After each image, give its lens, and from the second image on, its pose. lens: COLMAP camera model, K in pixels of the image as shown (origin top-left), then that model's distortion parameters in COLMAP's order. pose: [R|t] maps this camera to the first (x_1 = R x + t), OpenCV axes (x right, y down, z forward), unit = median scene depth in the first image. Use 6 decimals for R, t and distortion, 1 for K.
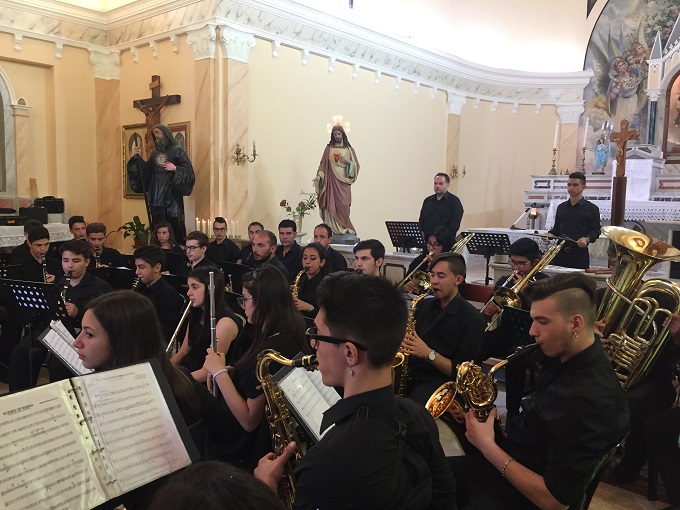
lens RADIAL K [[577.9, 0, 338.2], [0, 577.9, 254.2], [0, 0, 1]] dist [0.072104, -0.093425]
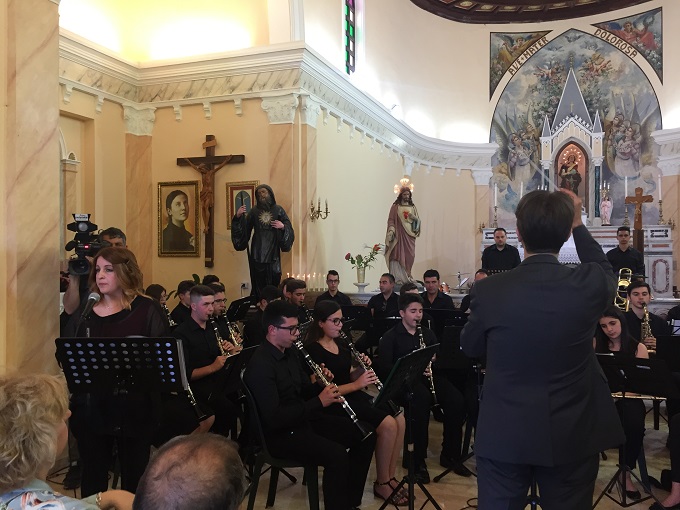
lens RADIAL K [[577.9, 0, 336.0], [0, 577.9, 254.7], [0, 0, 1]] dist [0.072104, -0.093425]
pose [[0.934646, -0.027203, 0.354537, -0.515974], [0.058200, 0.995326, -0.077061, -0.010067], [-0.350784, 0.092659, 0.931861, 0.003219]]
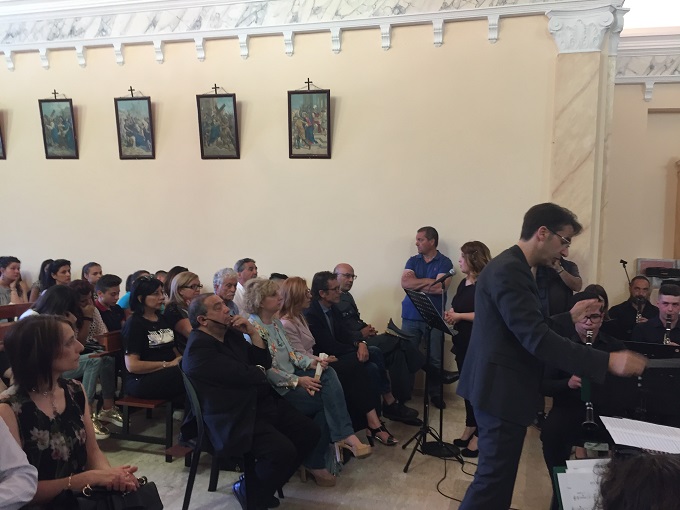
lens RADIAL K [[577.9, 0, 323.5], [0, 577.9, 257.3], [0, 0, 1]] dist [0.072104, -0.093425]
pose [[0.428009, 0.012617, -0.903686, -0.071156], [-0.110060, 0.993188, -0.038261, 0.000961], [0.897048, 0.115836, 0.426482, 0.028453]]
